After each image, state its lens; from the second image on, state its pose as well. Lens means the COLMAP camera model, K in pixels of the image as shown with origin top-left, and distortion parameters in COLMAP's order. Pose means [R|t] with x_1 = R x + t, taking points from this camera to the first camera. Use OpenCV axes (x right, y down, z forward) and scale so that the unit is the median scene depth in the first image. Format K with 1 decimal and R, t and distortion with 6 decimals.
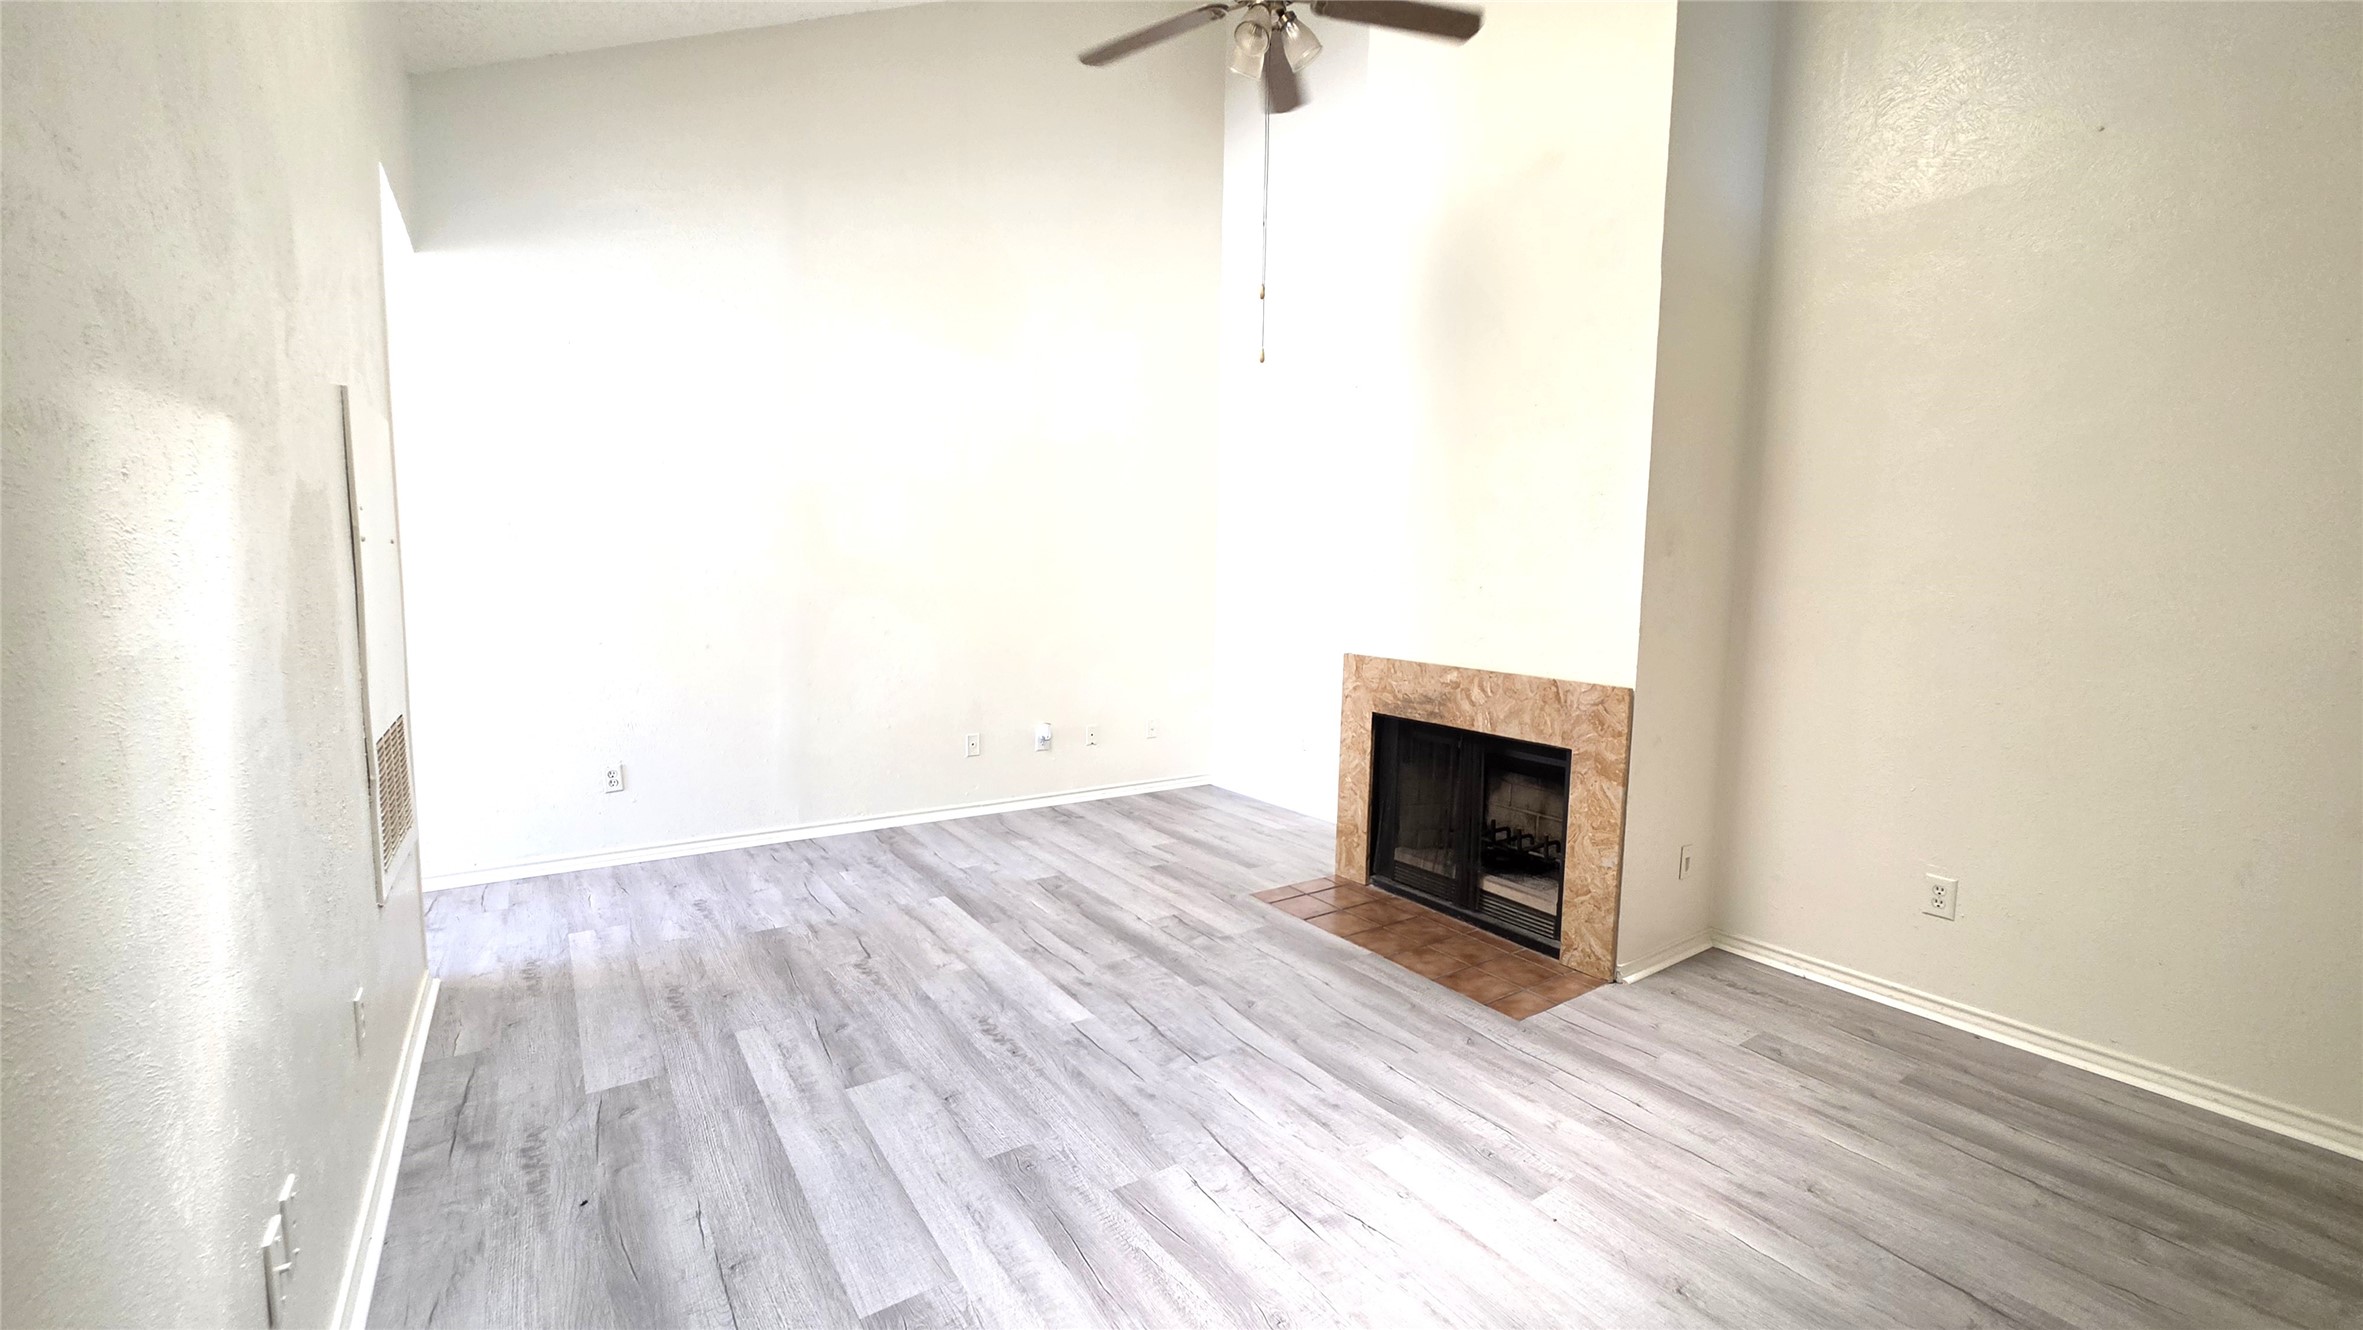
lens RADIAL K [[948.8, 0, 1186.3], [0, 948.8, 660.5], [0, 0, 1]] dist [-0.002678, 0.000214]
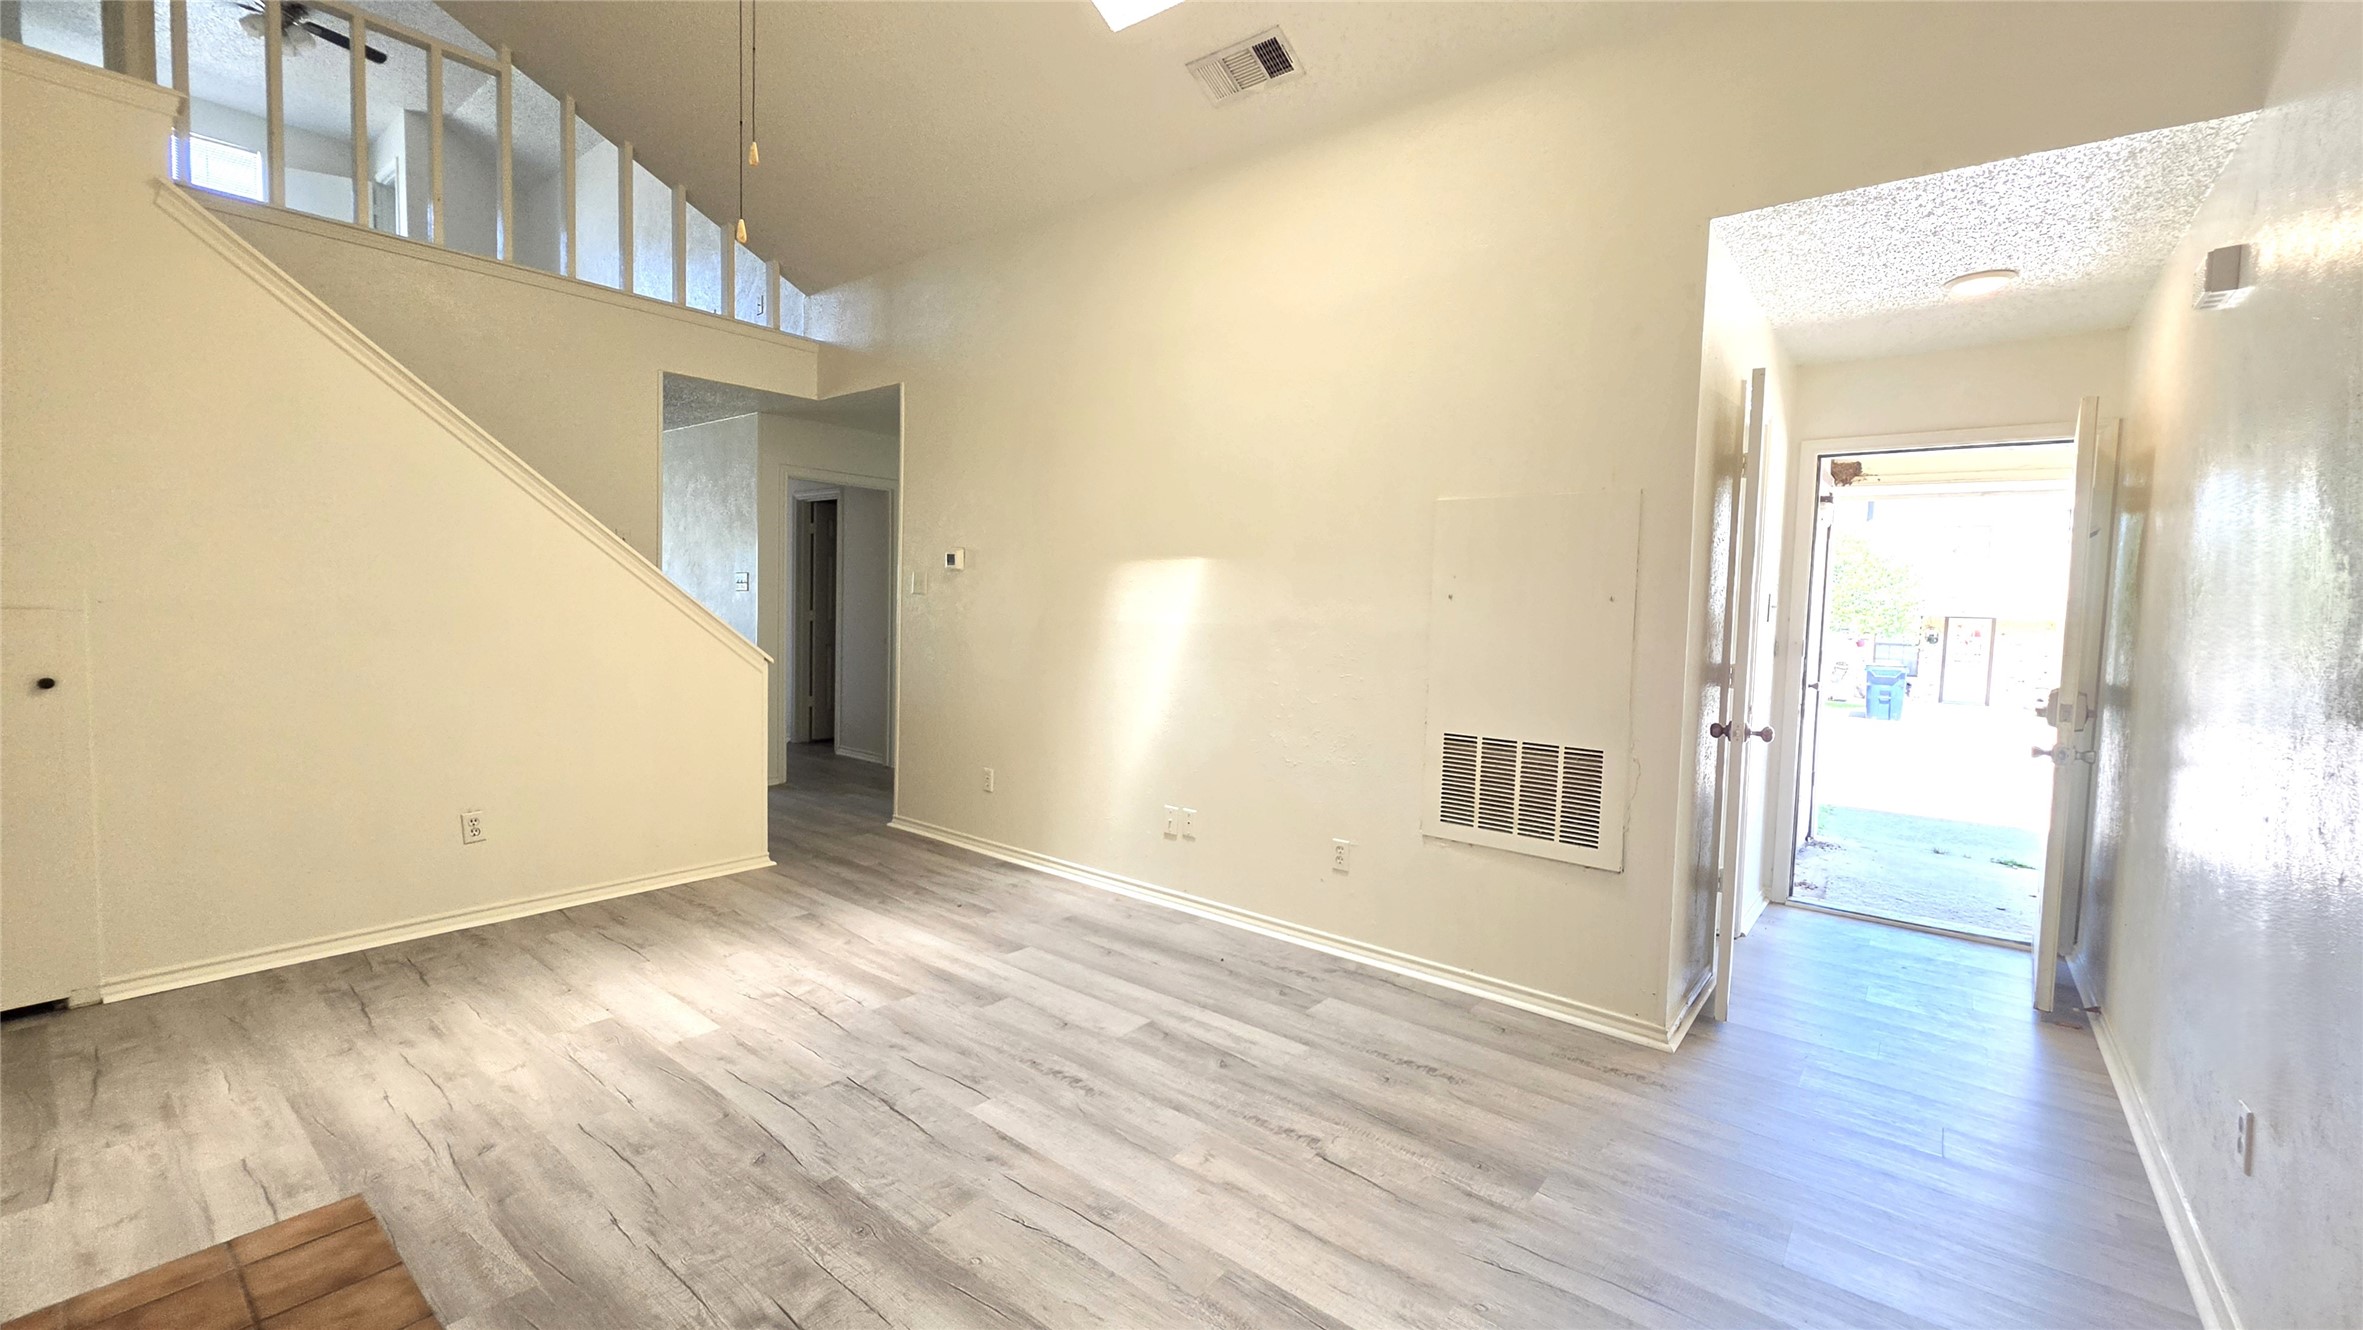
lens RADIAL K [[948.8, 0, 1186.3], [0, 948.8, 660.5], [0, 0, 1]] dist [-0.002678, 0.000214]
pose [[-0.957782, -0.028238, -0.286106, -0.029795], [-0.072115, 0.986946, 0.144006, -0.163048], [0.278305, 0.158559, -0.947315, 1.778841]]
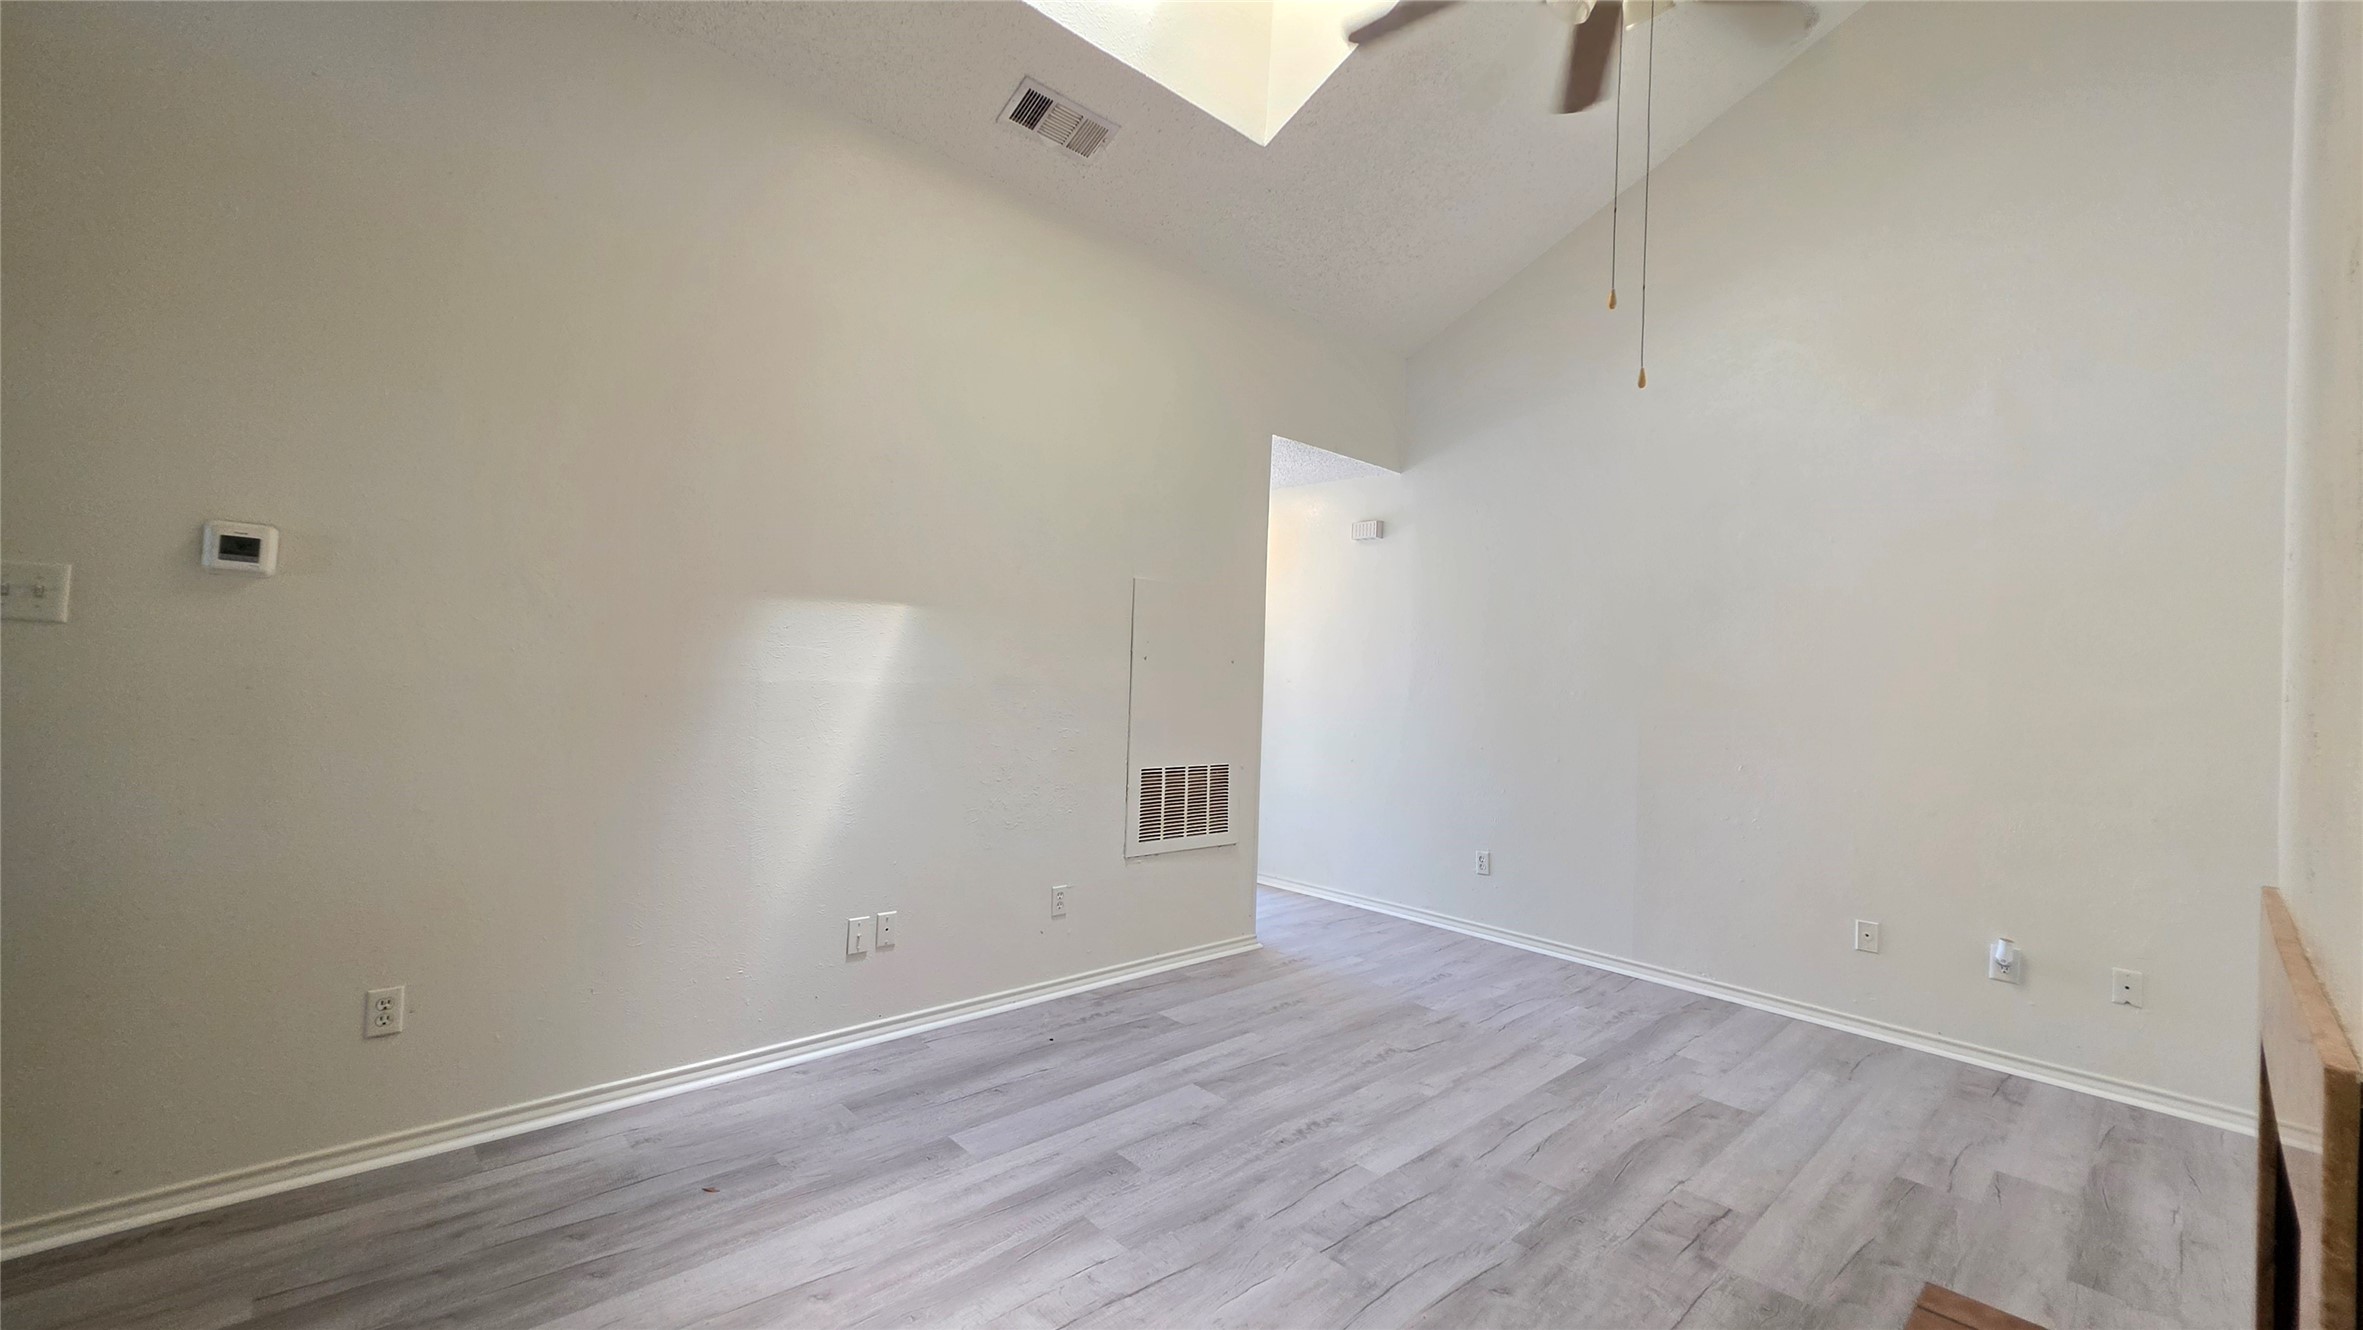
lens RADIAL K [[948.8, 0, 1186.3], [0, 948.8, 660.5], [0, 0, 1]] dist [-0.002678, 0.000214]
pose [[0.146667, -0.024612, -0.988880, 0.752938], [-0.129403, 0.990622, -0.043848, -0.038603], [0.980685, 0.134395, 0.142107, 0.622202]]
